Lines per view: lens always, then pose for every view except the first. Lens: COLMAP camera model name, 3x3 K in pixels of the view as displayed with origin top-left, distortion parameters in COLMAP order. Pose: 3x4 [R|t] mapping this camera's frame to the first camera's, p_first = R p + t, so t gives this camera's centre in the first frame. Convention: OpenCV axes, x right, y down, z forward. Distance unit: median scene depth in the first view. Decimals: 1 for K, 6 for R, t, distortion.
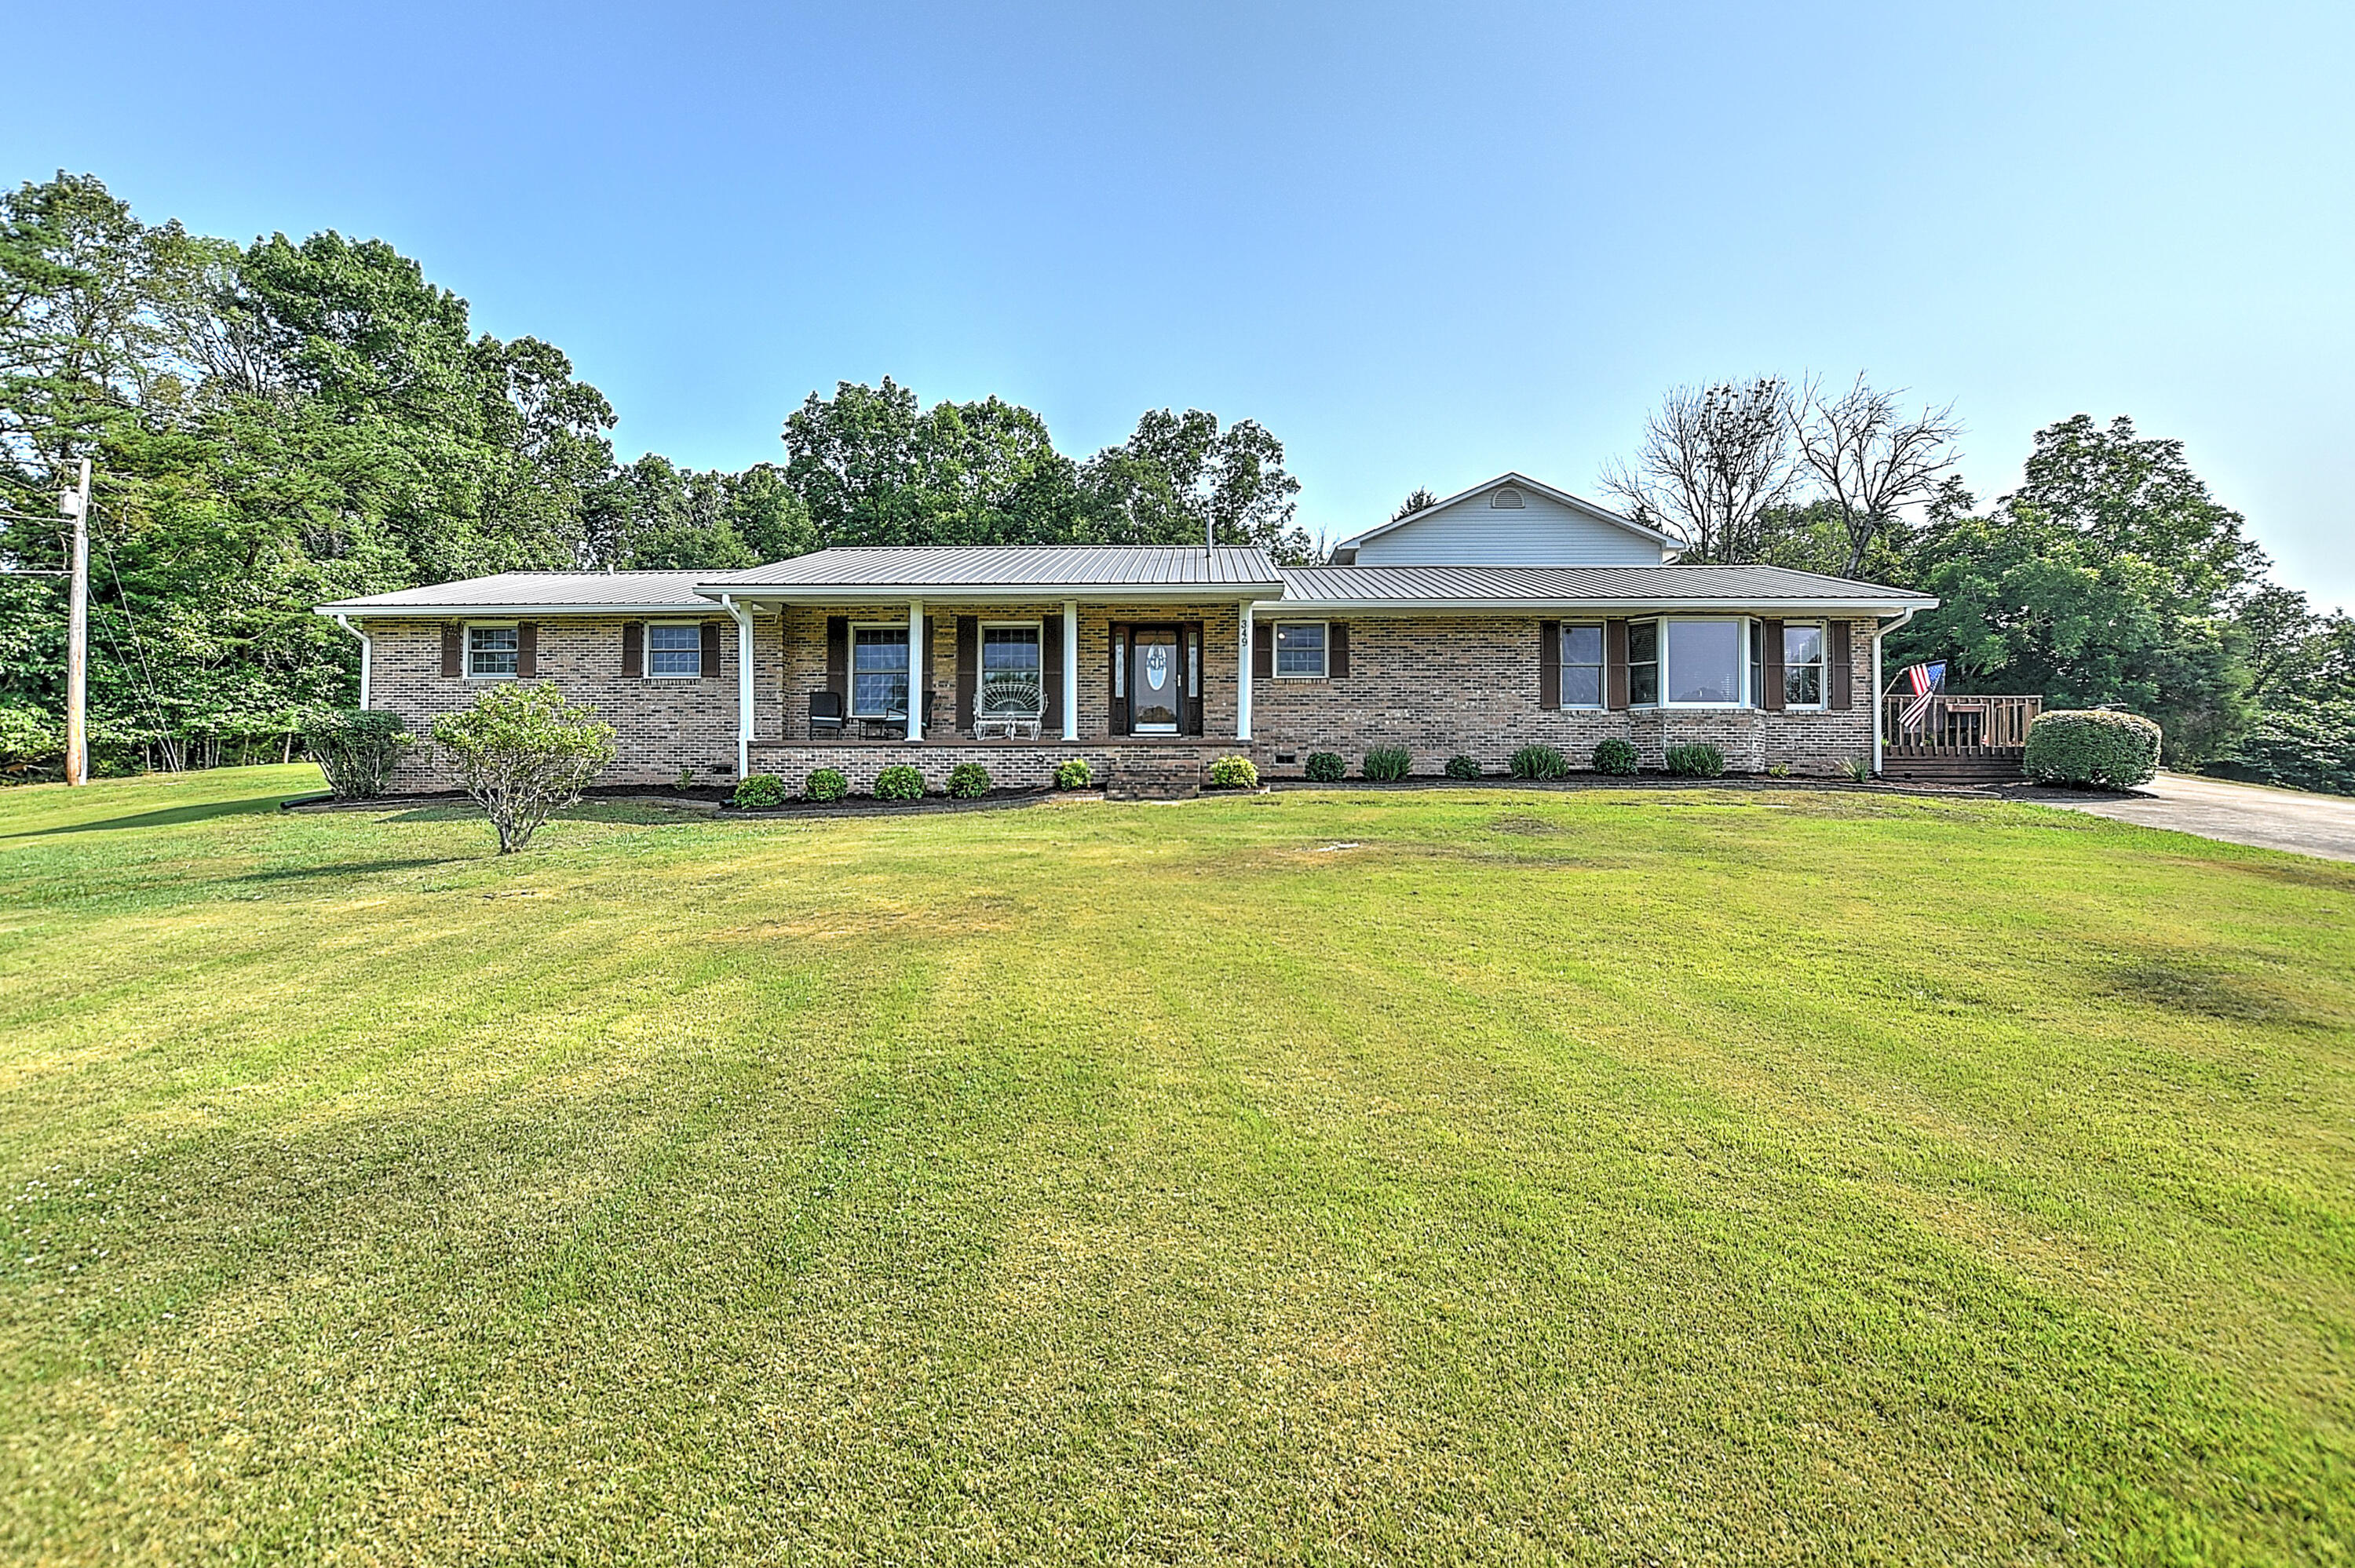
lens RADIAL K [[1034.5, 0, 1171.9], [0, 1034.5, 787.5], [0, 0, 1]] dist [-0.024034, 0.006015]
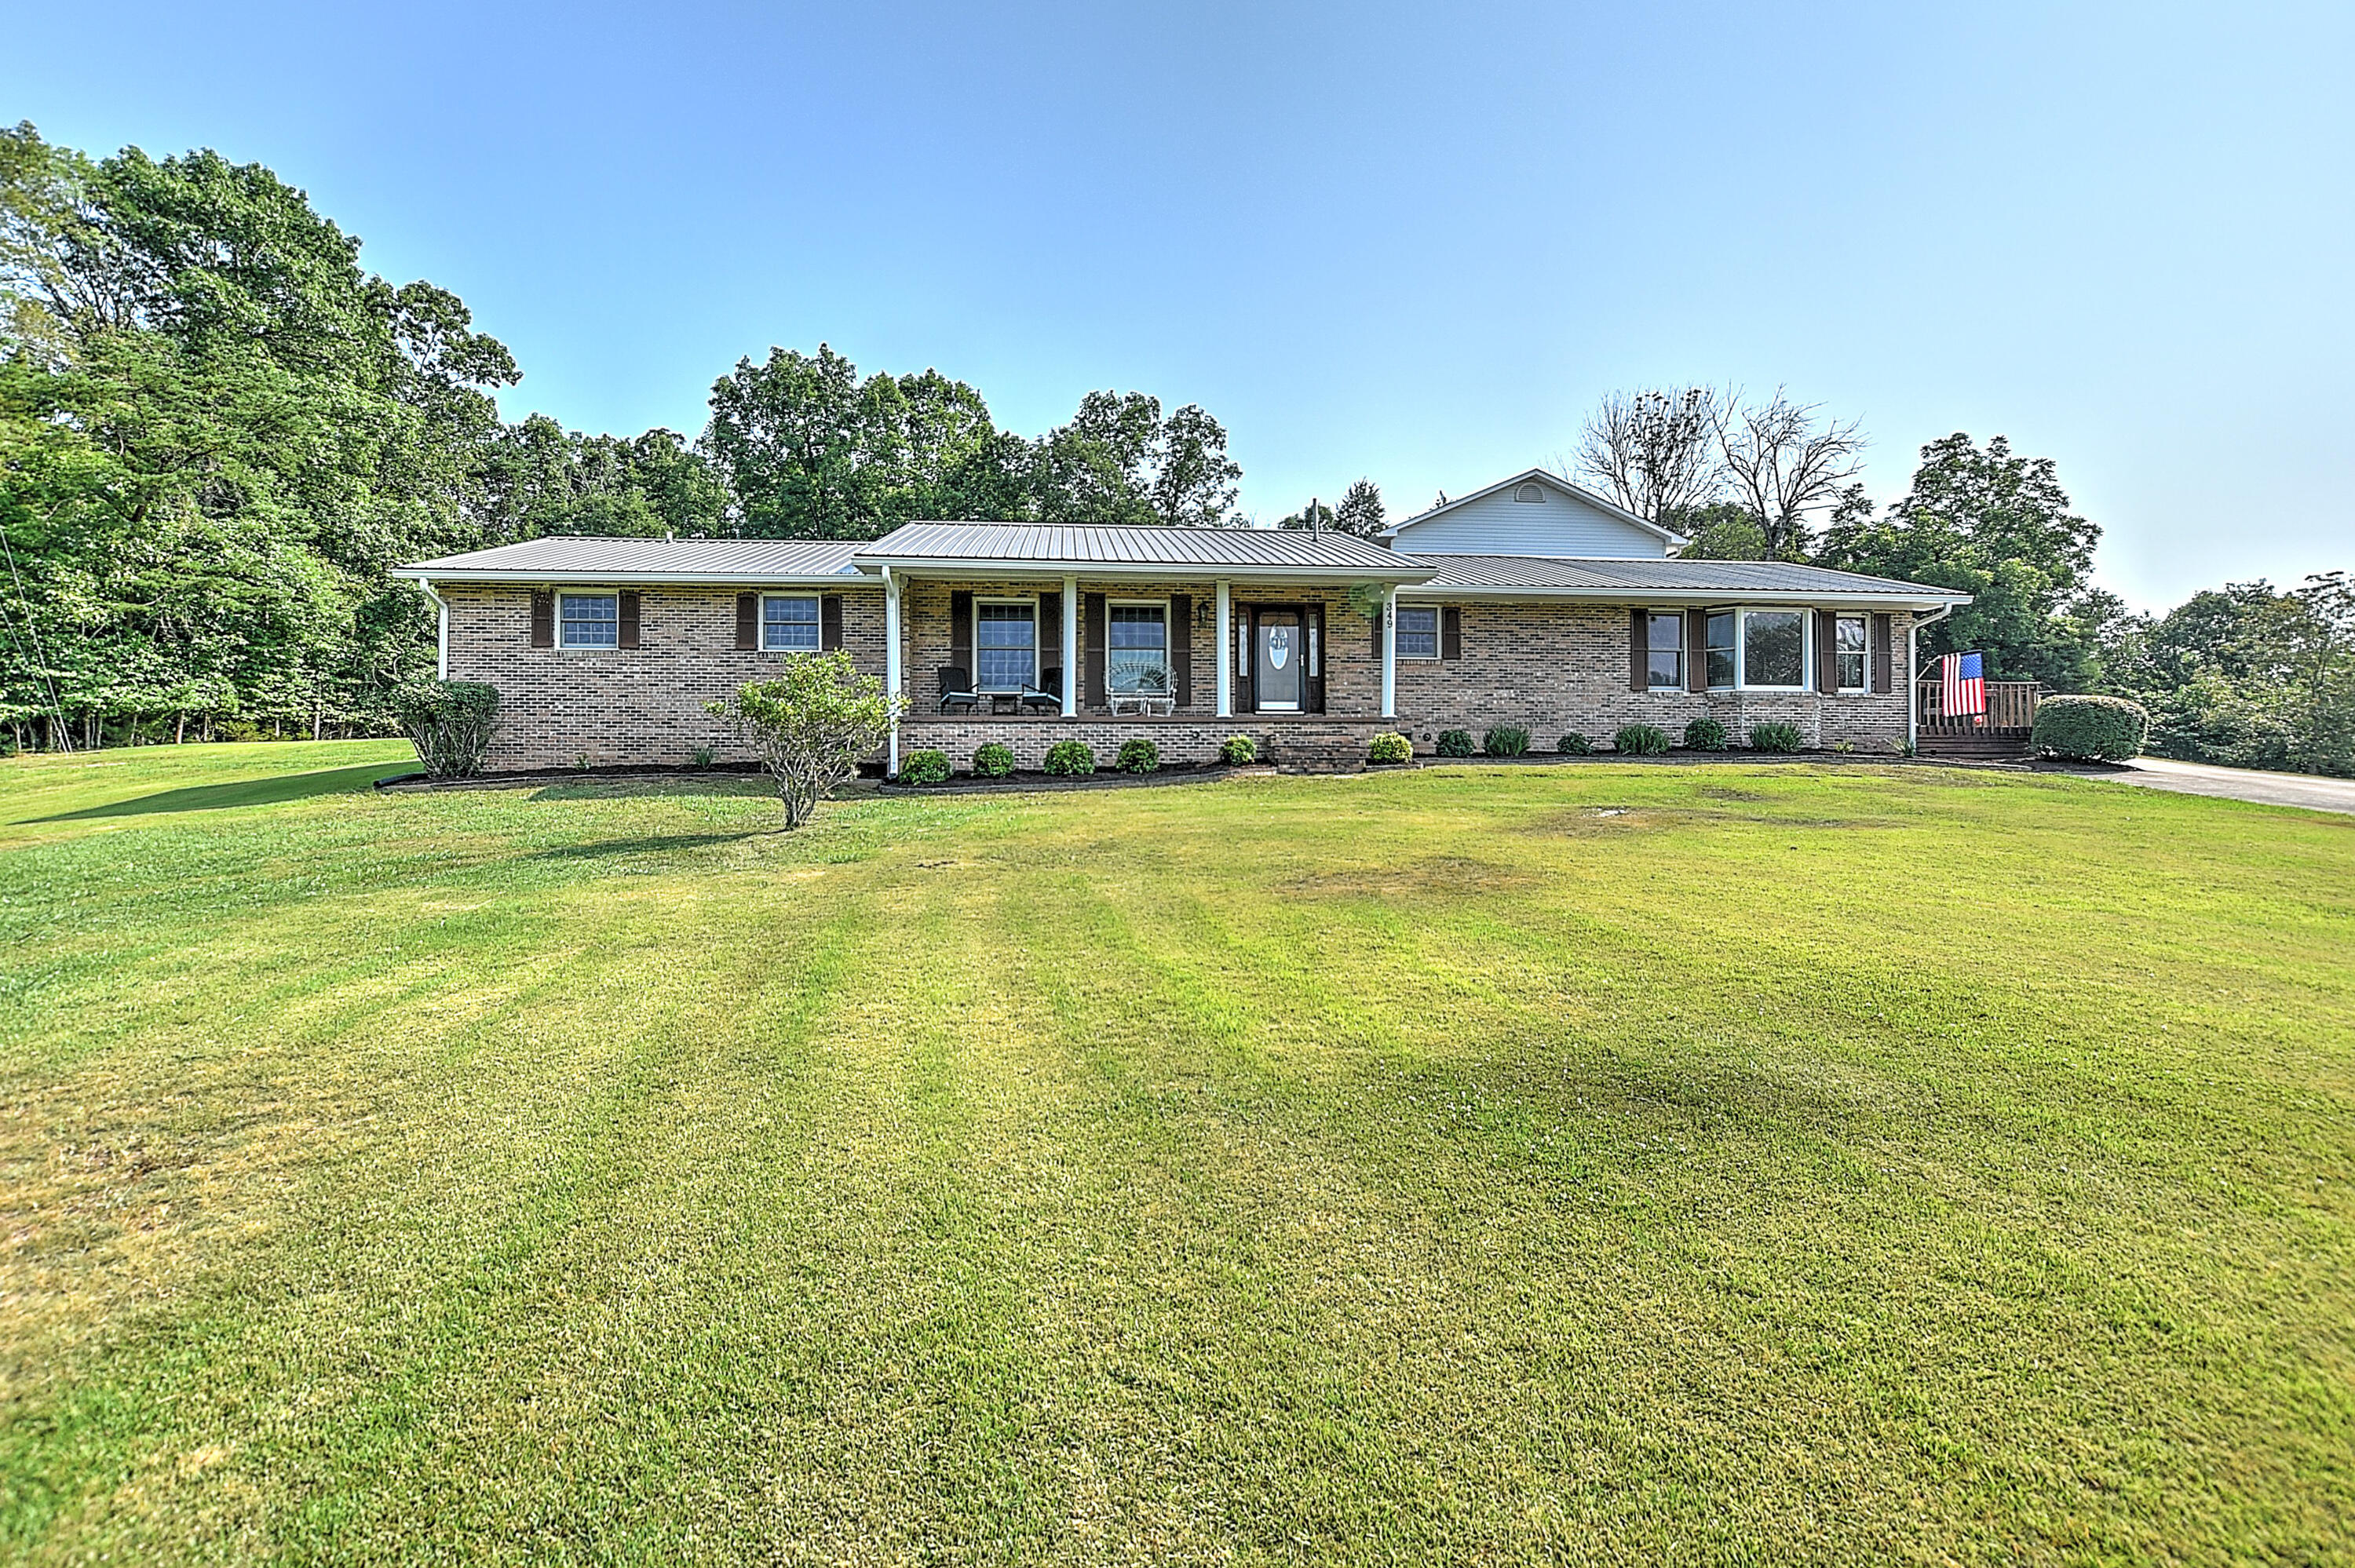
lens RADIAL K [[1034.5, 0, 1173.7], [0, 1034.5, 784.5], [0, 0, 1]] dist [-0.024034, 0.006015]
pose [[0.991461, -0.004423, 0.130327, -0.128671], [0.002802, 0.999916, 0.012619, 0.003759], [-0.130372, -0.012146, 0.991391, -0.004562]]
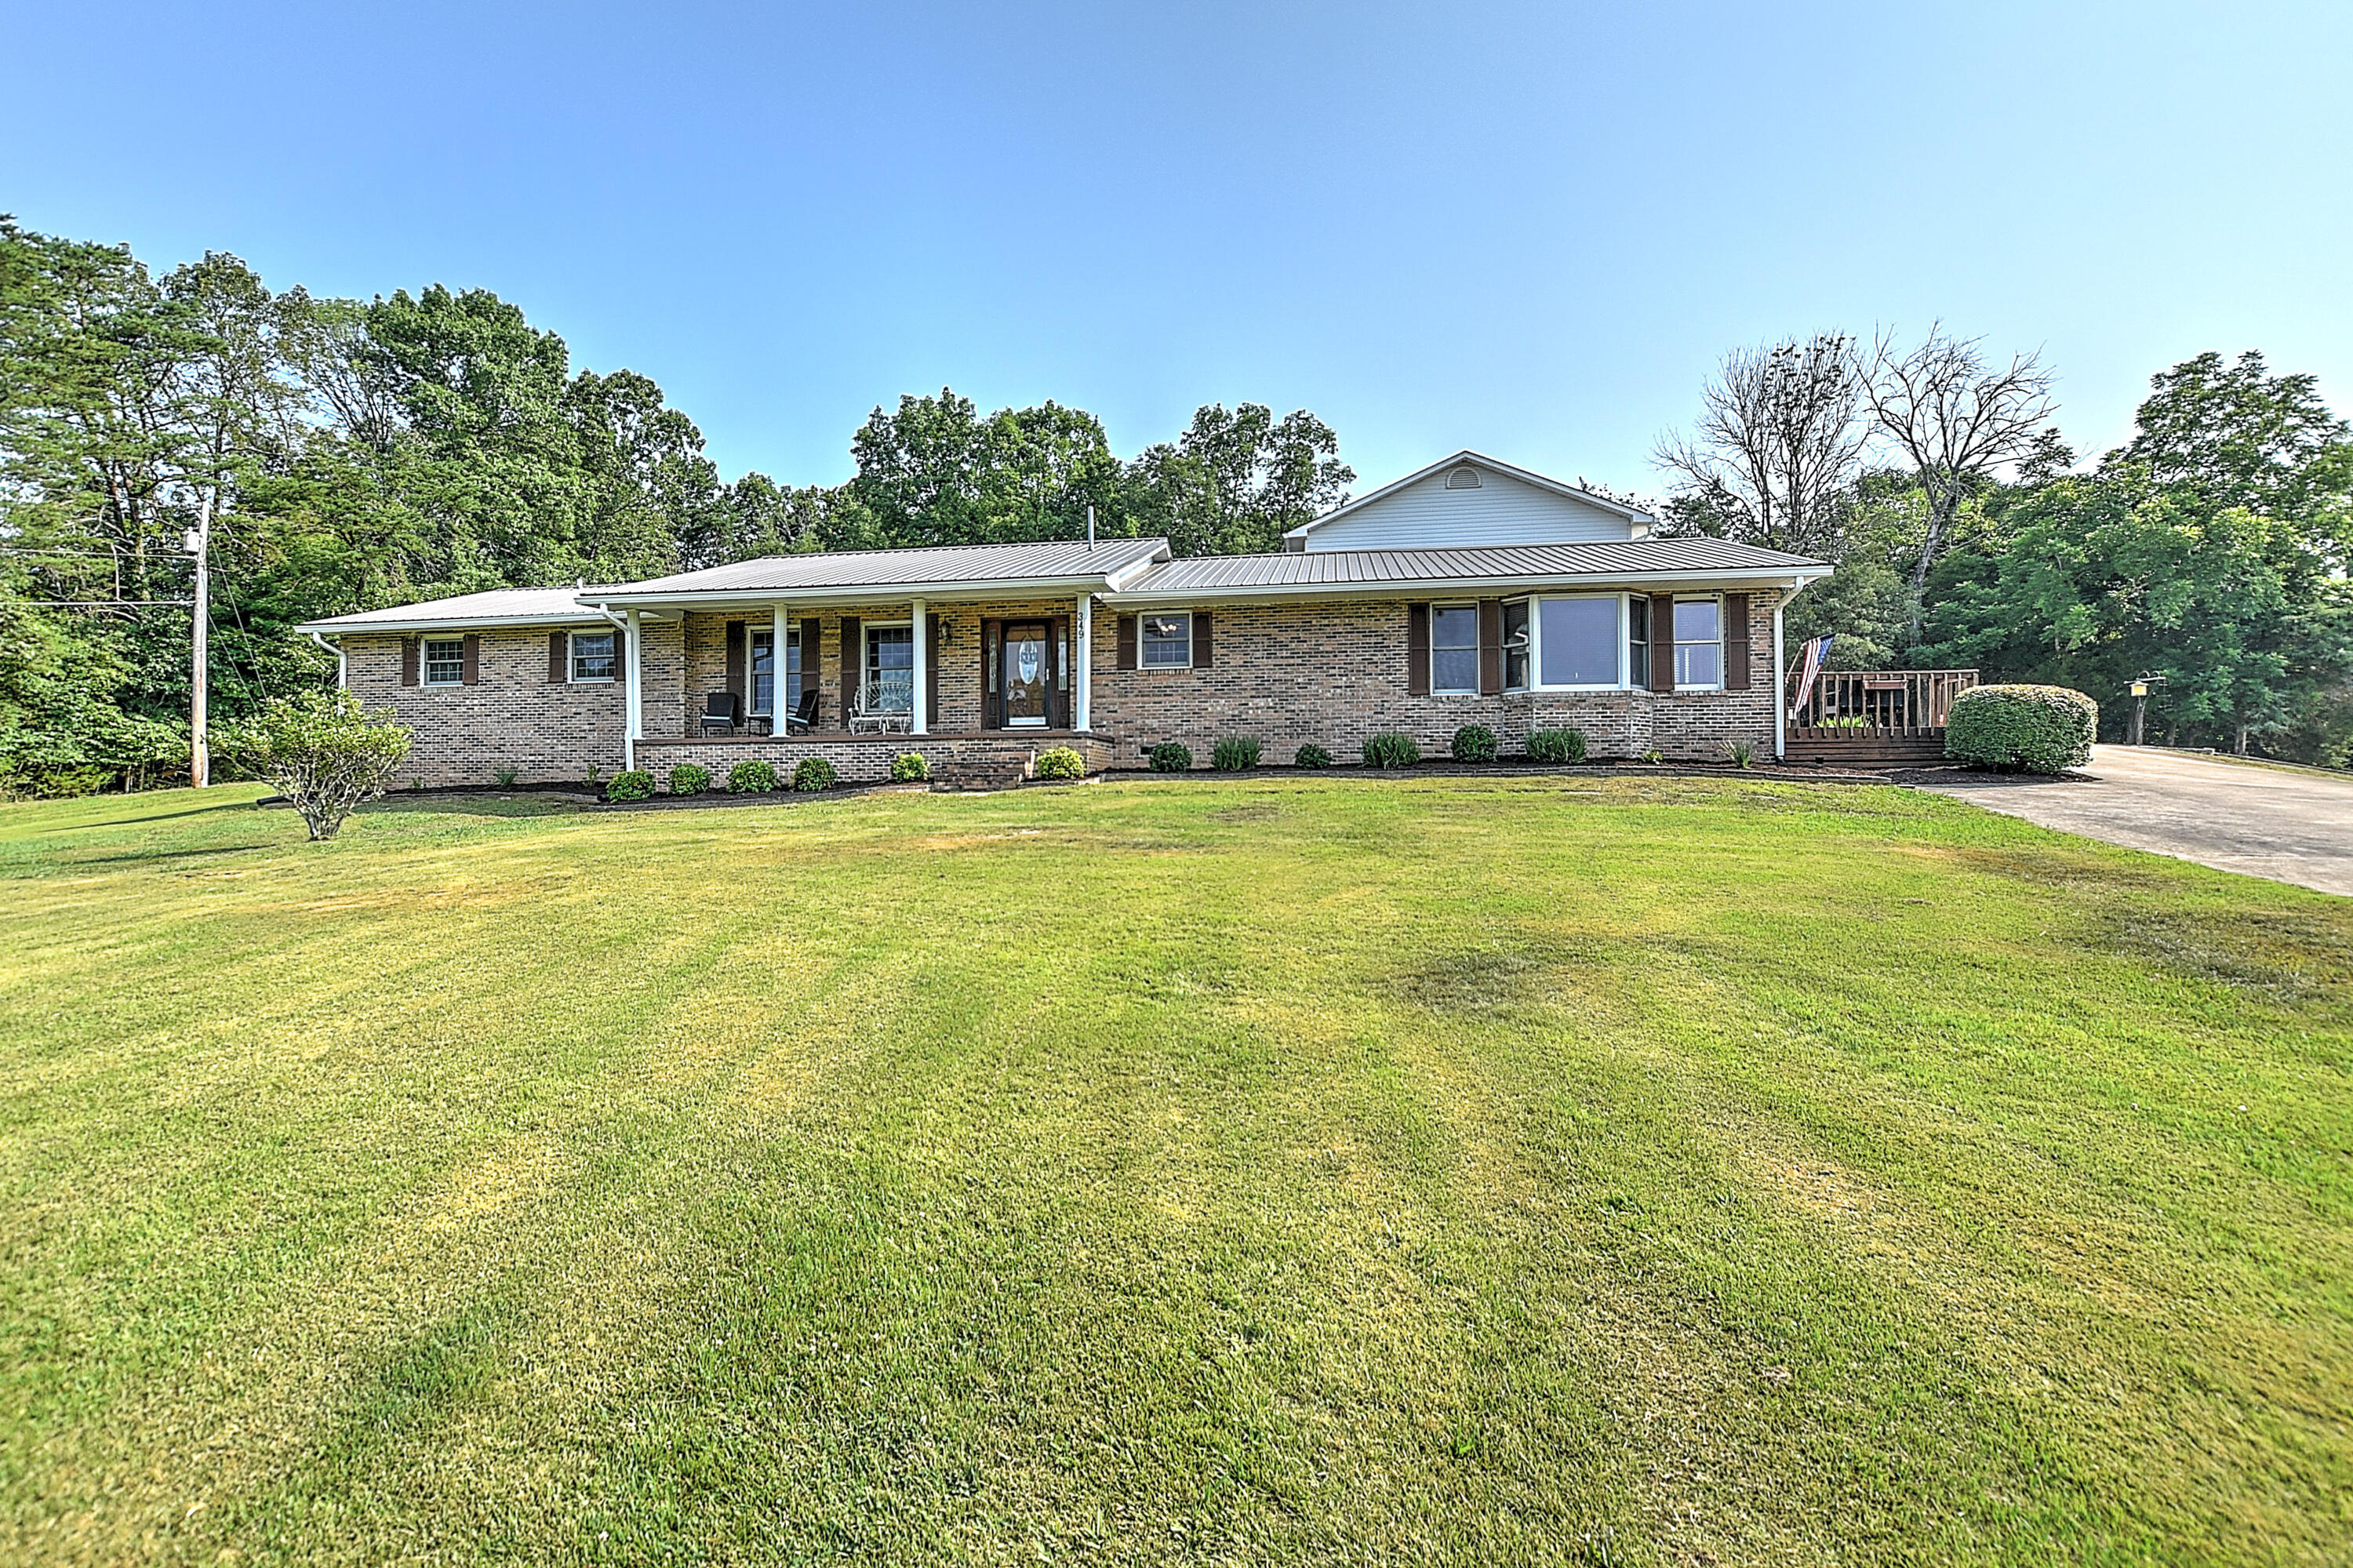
lens RADIAL K [[1033.8, 0, 1170.5], [0, 1033.8, 790.0], [0, 0, 1]] dist [-0.024034, 0.006015]
pose [[0.991175, -0.007462, -0.132353, 0.130905], [0.008087, 0.999959, 0.004185, 0.003456], [0.132316, -0.005219, 0.991194, 0.005503]]
